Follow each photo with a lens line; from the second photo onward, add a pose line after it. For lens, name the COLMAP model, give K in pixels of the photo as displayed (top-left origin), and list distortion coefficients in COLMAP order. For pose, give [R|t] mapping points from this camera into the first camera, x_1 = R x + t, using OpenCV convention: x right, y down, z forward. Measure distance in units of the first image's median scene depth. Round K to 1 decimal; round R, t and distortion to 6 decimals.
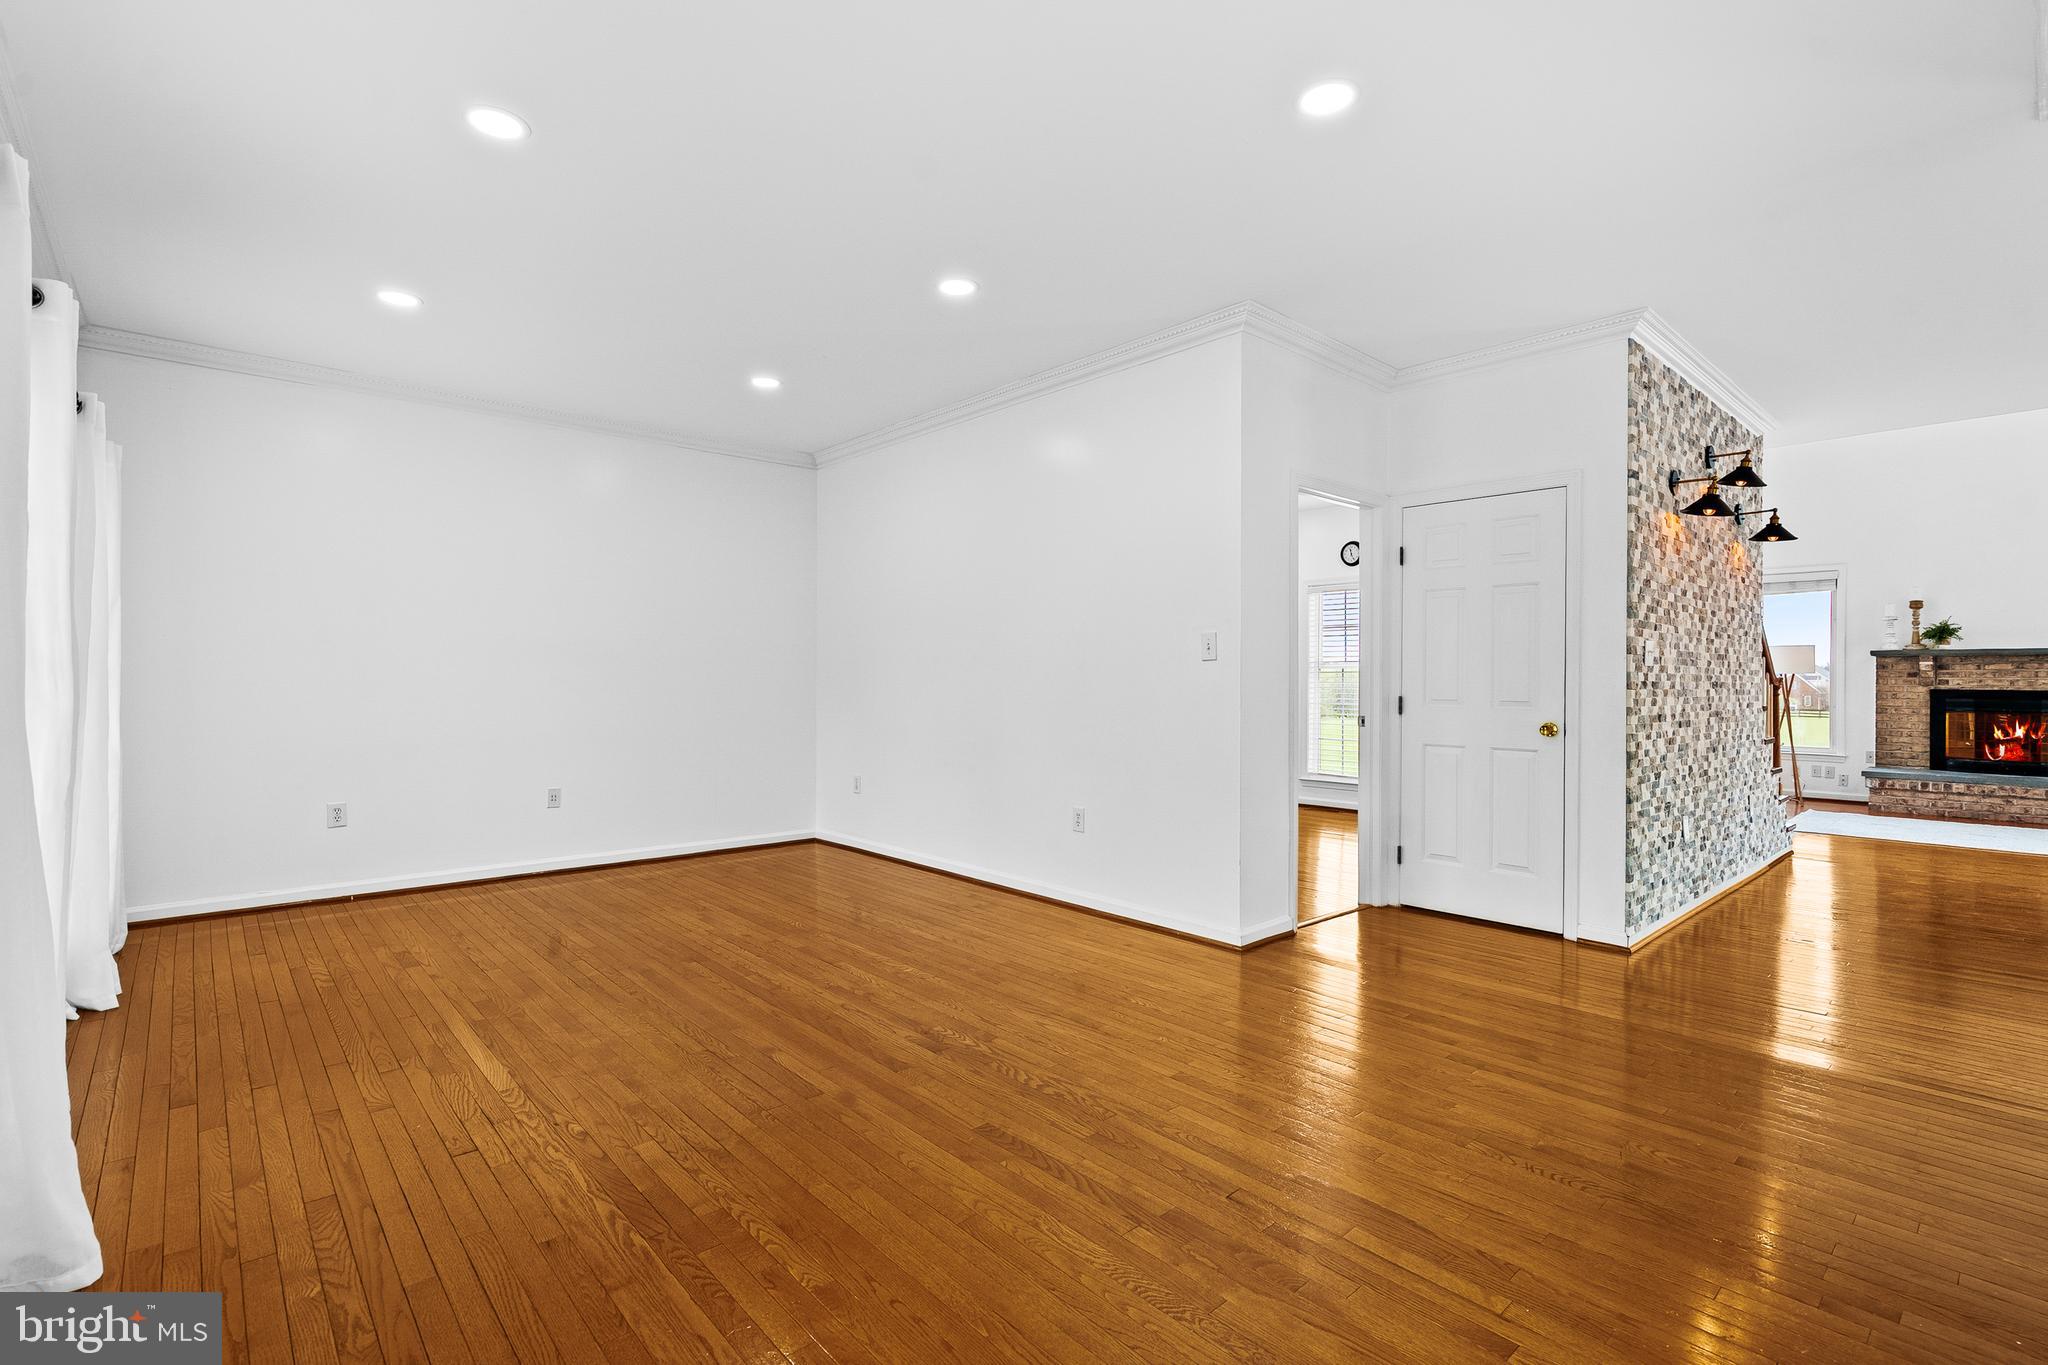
lens RADIAL K [[933.7, 0, 1021.1], [0, 933.7, 677.5], [0, 0, 1]] dist [-0.002146, -0.000202]
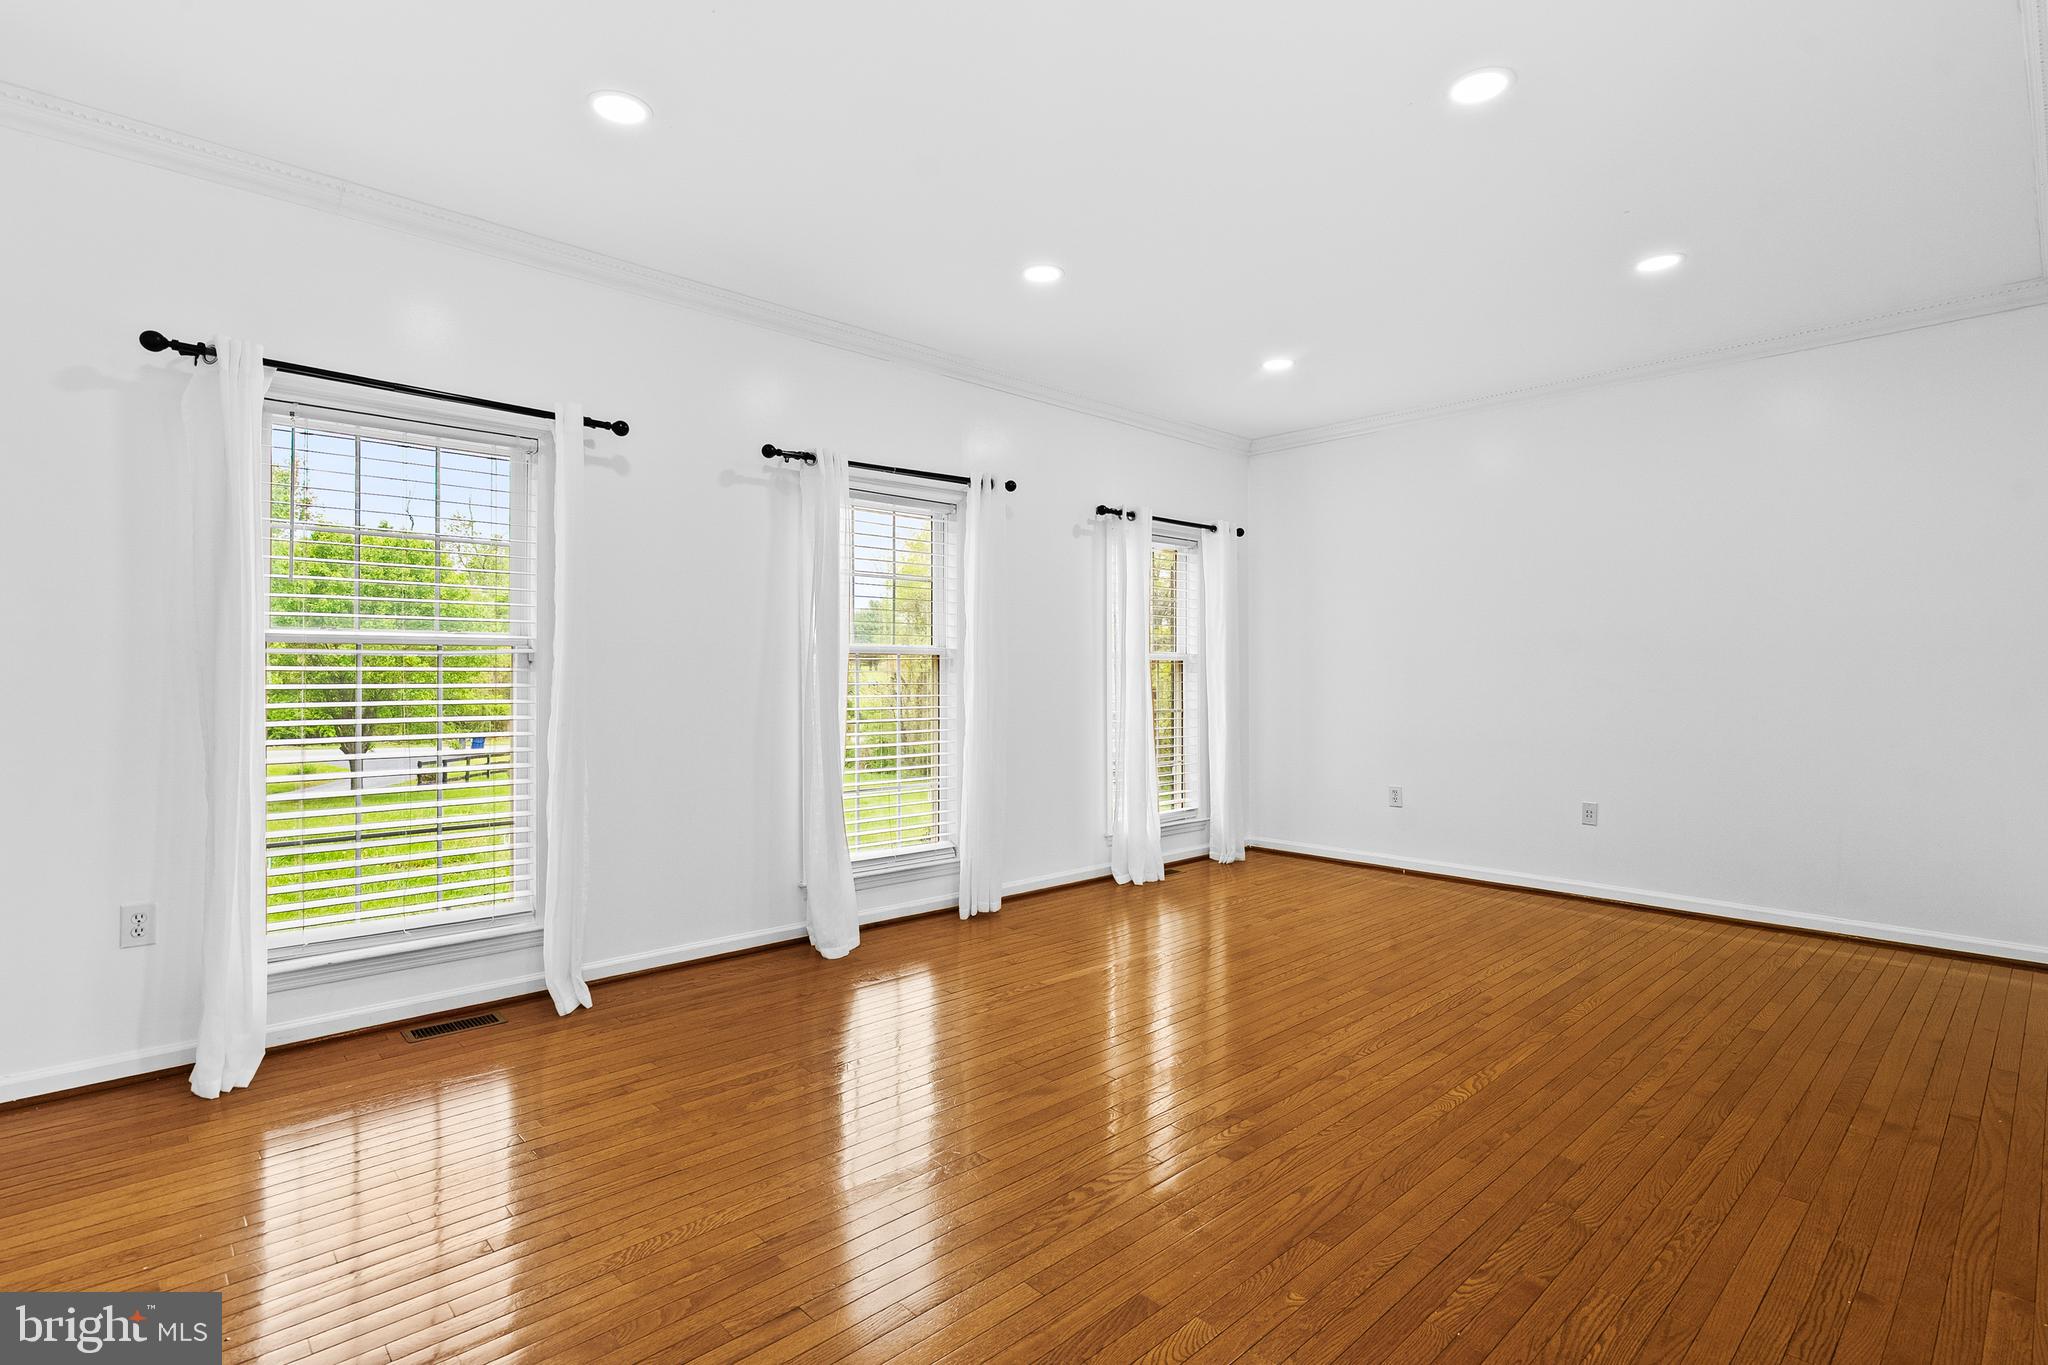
lens RADIAL K [[986.0, 0, 1024.0], [0, 986.0, 682.5], [0, 0, 1]] dist [0.001020, 0.000098]
pose [[0.025916, 0.004679, -0.999653, 0.274423], [0.001940, 0.999987, 0.004731, -0.000069], [0.999662, -0.002062, 0.025907, 0.294577]]
